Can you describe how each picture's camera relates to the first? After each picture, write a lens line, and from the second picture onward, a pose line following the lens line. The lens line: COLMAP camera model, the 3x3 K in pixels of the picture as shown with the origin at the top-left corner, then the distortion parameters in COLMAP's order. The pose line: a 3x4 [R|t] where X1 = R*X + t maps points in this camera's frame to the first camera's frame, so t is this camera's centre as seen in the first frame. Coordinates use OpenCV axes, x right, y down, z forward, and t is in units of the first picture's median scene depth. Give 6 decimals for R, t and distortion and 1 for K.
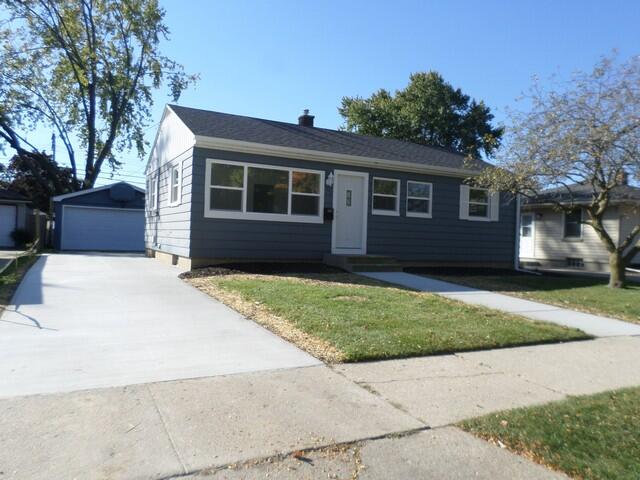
lens RADIAL K [[488.7, 0, 316.4], [0, 488.7, 238.2], [0, 0, 1]] dist [0.004898, 0.002036]
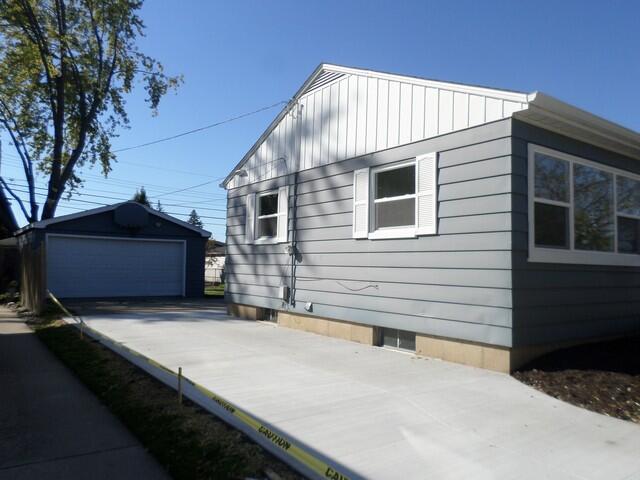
lens RADIAL K [[488.7, 0, 316.4], [0, 488.7, 238.2], [0, 0, 1]] dist [0.004898, 0.002036]
pose [[0.988747, -0.005664, 0.149489, -0.142070], [0.013267, 0.998666, -0.049911, -0.012623], [-0.149007, 0.051333, 0.987503, 0.152256]]
